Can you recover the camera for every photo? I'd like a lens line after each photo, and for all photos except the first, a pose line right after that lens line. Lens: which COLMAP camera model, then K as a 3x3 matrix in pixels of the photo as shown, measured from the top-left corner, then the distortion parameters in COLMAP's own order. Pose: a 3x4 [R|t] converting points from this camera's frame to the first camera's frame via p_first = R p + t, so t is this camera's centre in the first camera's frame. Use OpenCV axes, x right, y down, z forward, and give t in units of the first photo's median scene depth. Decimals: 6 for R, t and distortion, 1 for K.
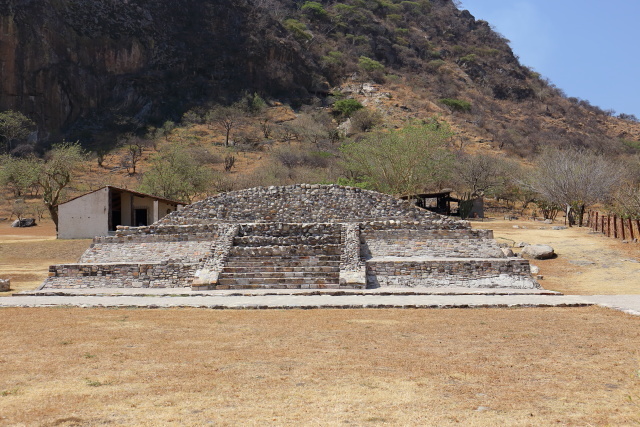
lens RADIAL K [[740.9, 0, 320.0], [0, 740.9, 213.5], [0, 0, 1]] dist [0.013357, 0.036874]
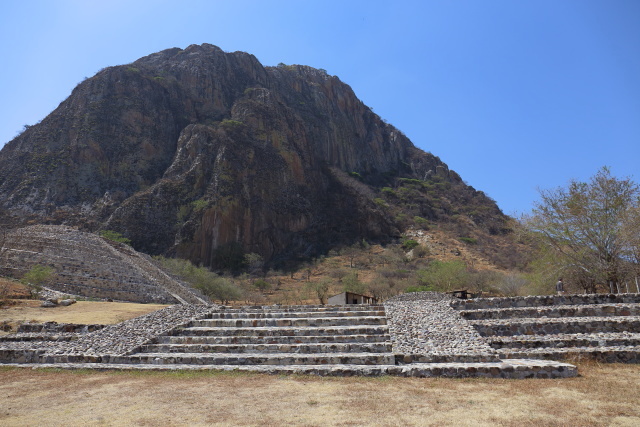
lens RADIAL K [[443.2, 0, 320.0], [0, 443.2, 213.5], [0, 0, 1]] dist [-0.082533, 0.001199]
pose [[0.988578, -0.036431, -0.146244, -0.023093], [0.007136, 0.980570, -0.196038, 0.000519], [0.150544, 0.192755, 0.969630, -0.148216]]
